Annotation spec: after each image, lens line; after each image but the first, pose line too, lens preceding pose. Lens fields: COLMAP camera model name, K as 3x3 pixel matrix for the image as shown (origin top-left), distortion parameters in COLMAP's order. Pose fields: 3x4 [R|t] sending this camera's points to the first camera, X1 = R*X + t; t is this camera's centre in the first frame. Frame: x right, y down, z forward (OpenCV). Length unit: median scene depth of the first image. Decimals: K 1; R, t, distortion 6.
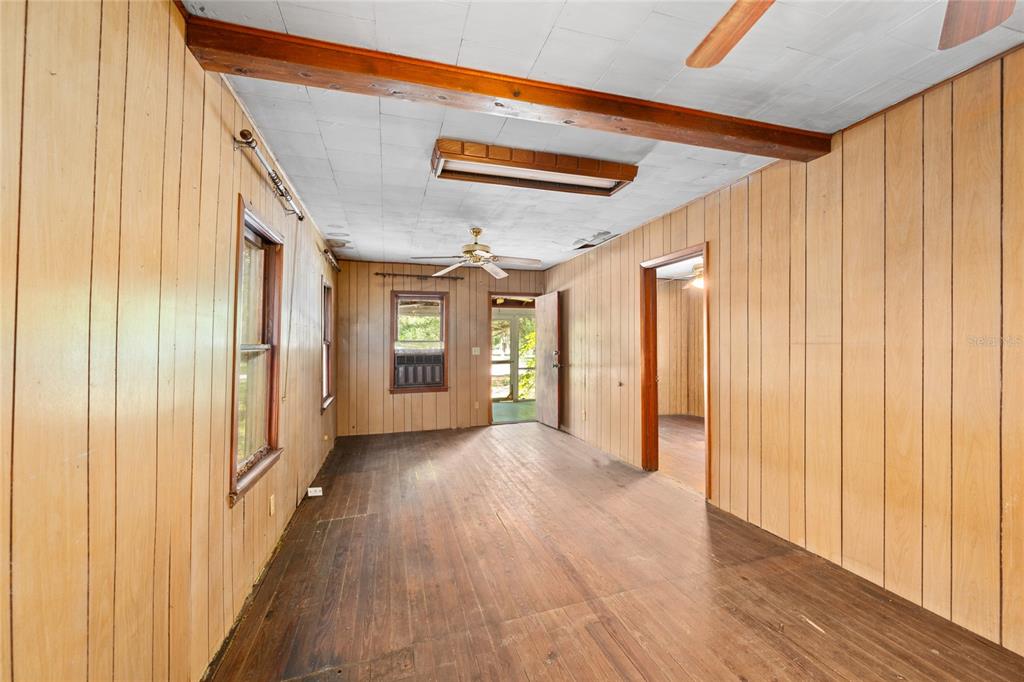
lens RADIAL K [[410.8, 0, 512.0], [0, 410.8, 341.0], [0, 0, 1]] dist [-0.000874, -0.000092]
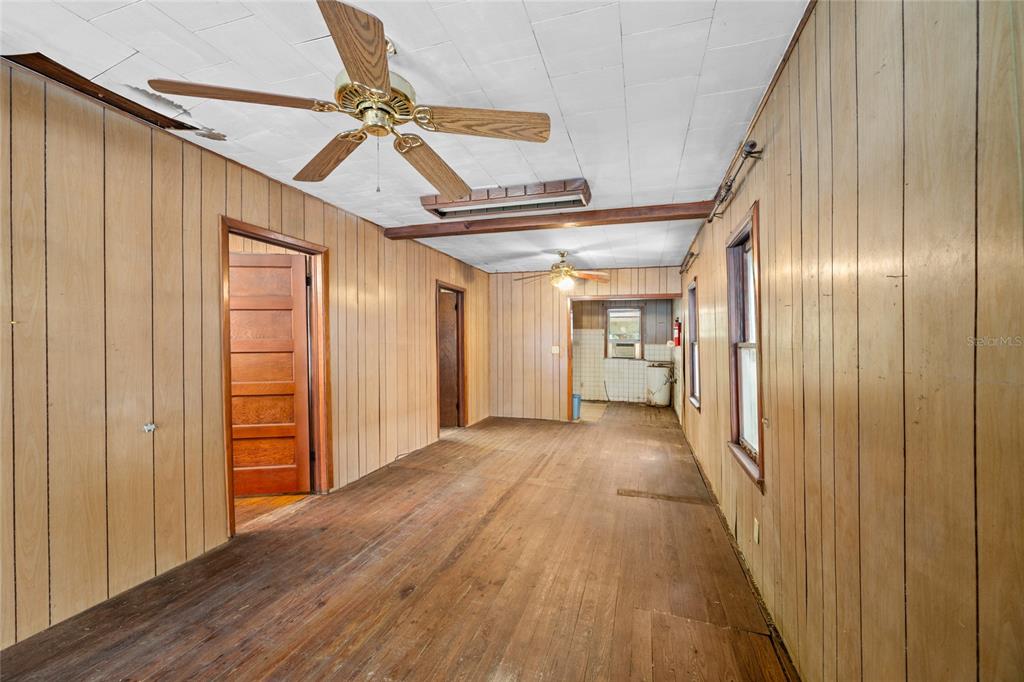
lens RADIAL K [[410.8, 0, 512.0], [0, 410.8, 341.0], [0, 0, 1]] dist [-0.000874, -0.000092]
pose [[-0.826121, 0.002191, 0.563488, -0.518190], [-0.003868, 0.999947, -0.009560, 0.006777], [-0.563479, -0.010077, -0.826069, 1.618101]]
